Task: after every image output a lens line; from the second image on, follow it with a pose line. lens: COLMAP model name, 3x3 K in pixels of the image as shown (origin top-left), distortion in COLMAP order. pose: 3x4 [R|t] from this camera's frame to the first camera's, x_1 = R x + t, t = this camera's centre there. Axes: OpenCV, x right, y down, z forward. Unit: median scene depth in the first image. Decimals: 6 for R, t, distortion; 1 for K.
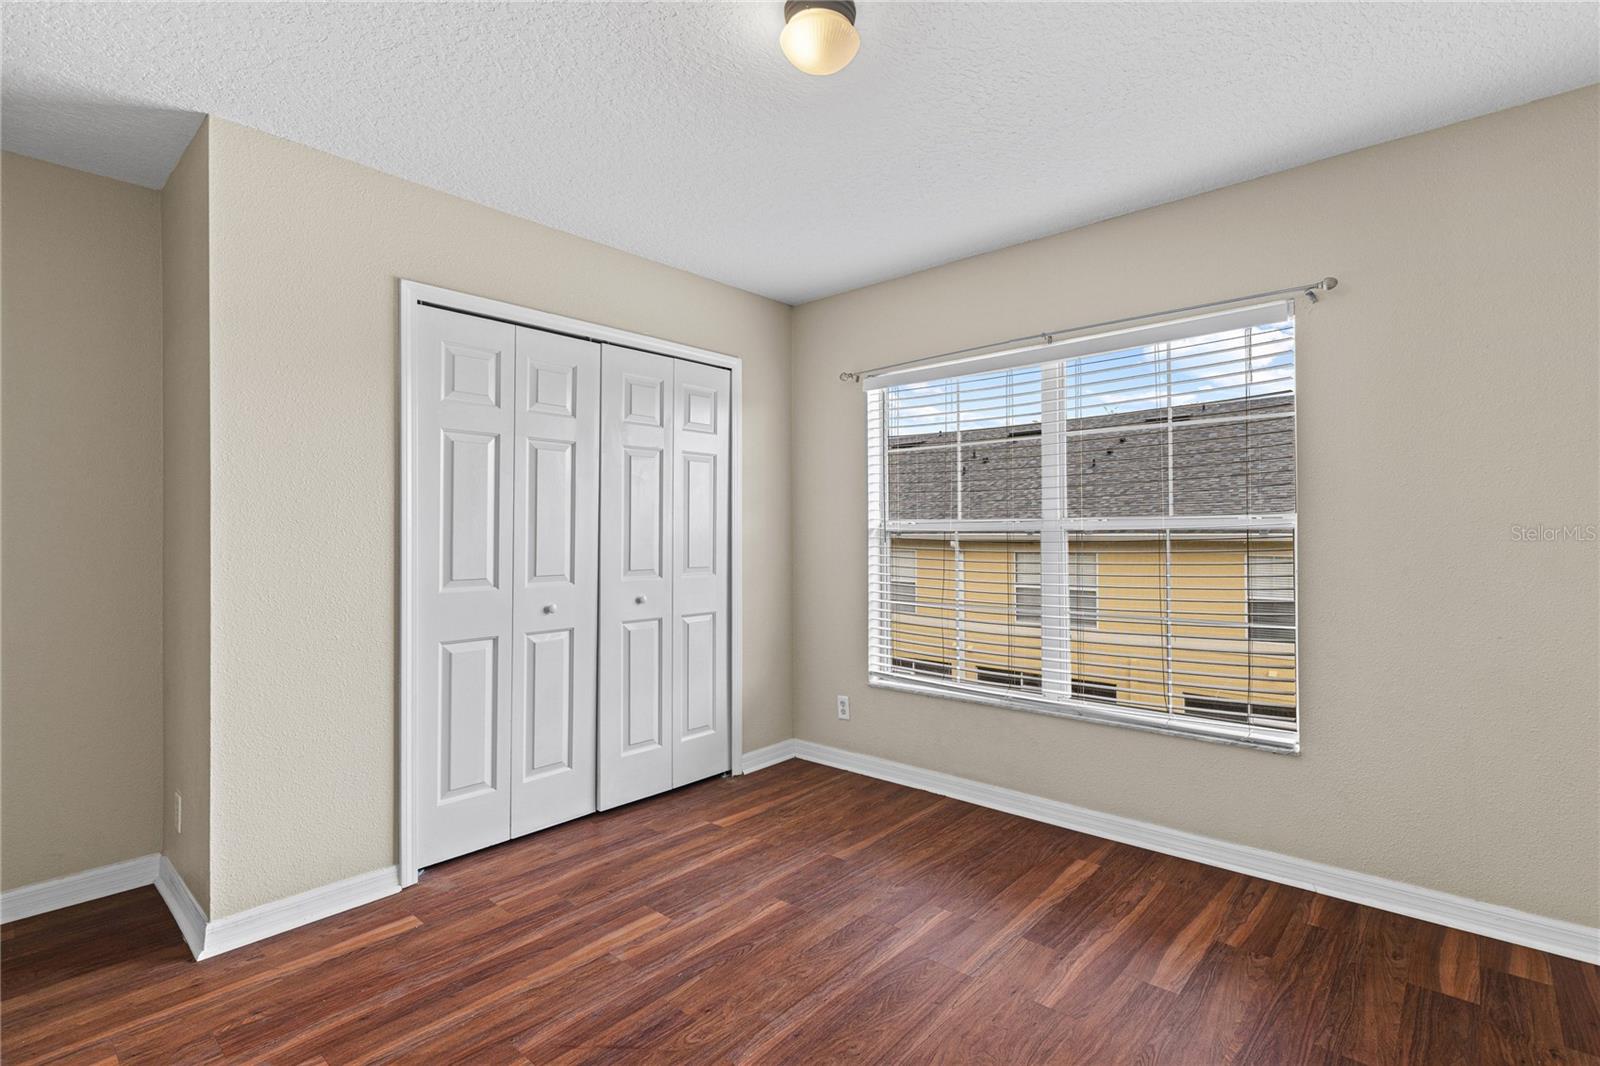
lens RADIAL K [[741.5, 0, 828.8], [0, 741.5, 527.0], [0, 0, 1]] dist [0.006529, -0.001749]
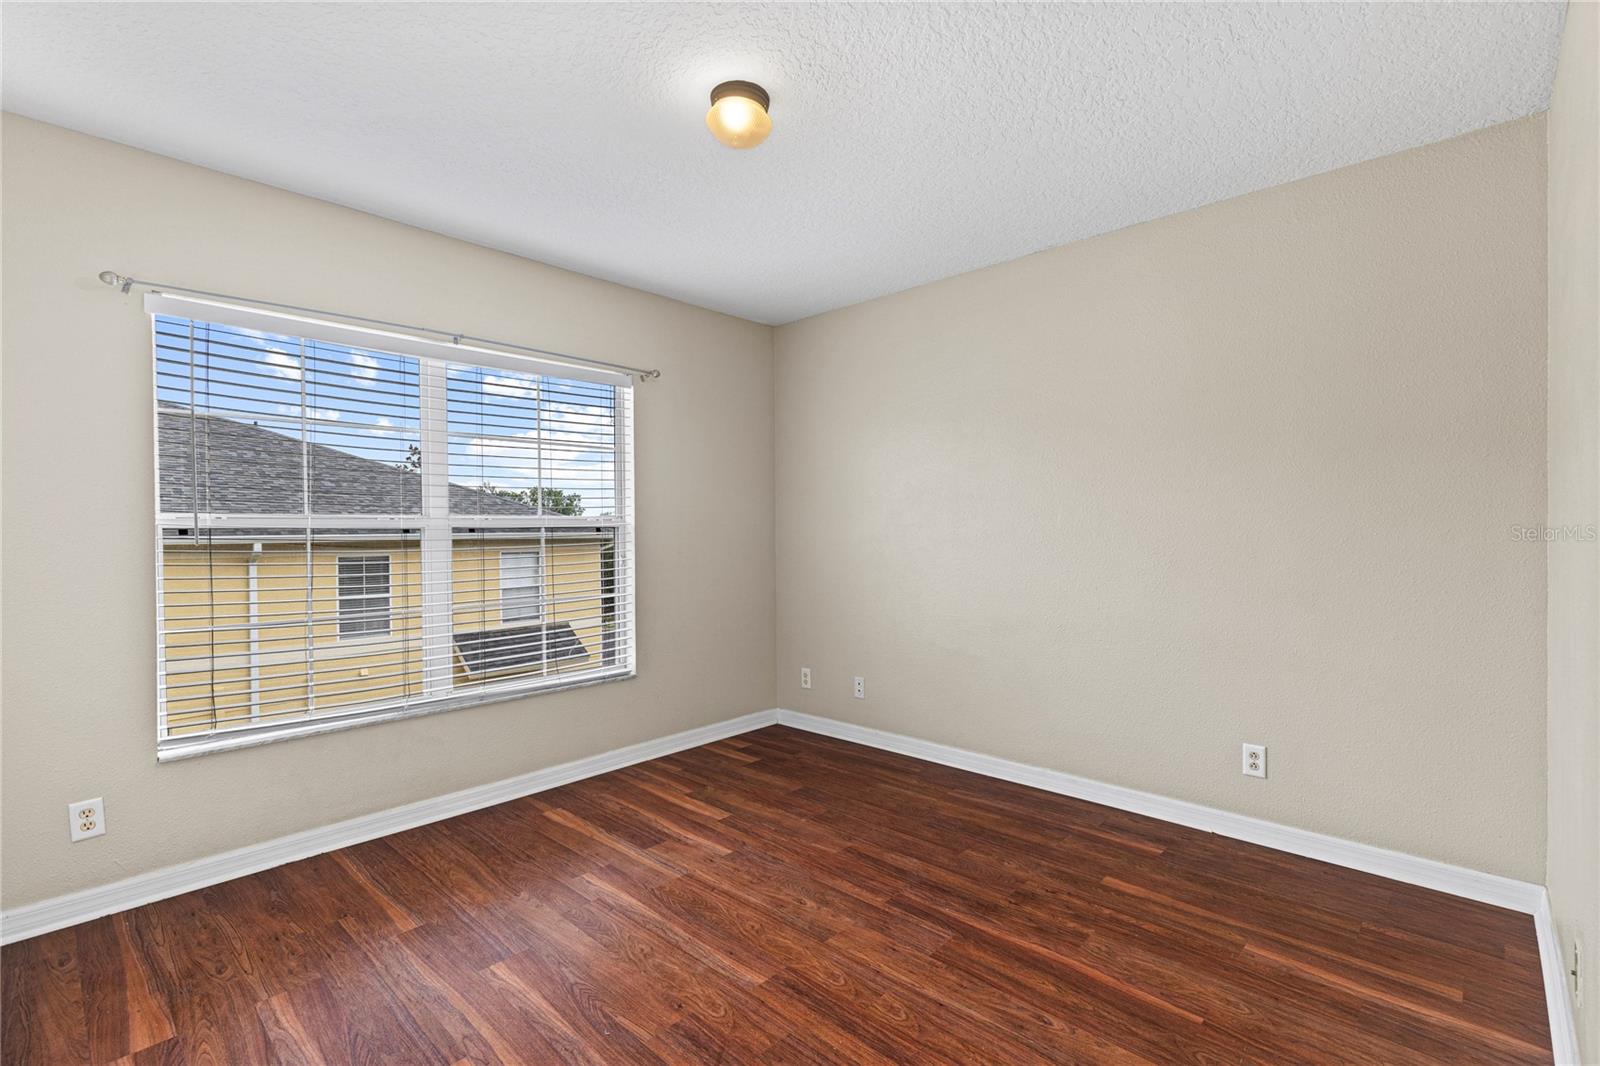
lens RADIAL K [[730.8, 0, 809.1], [0, 730.8, 522.3], [0, 0, 1]] dist [0.005705, -0.002015]
pose [[0.066316, 0.001137, 0.997798, -0.766863], [0.001980, 0.999997, -0.001271, -0.003676], [-0.997797, 0.002060, 0.066314, 0.504839]]
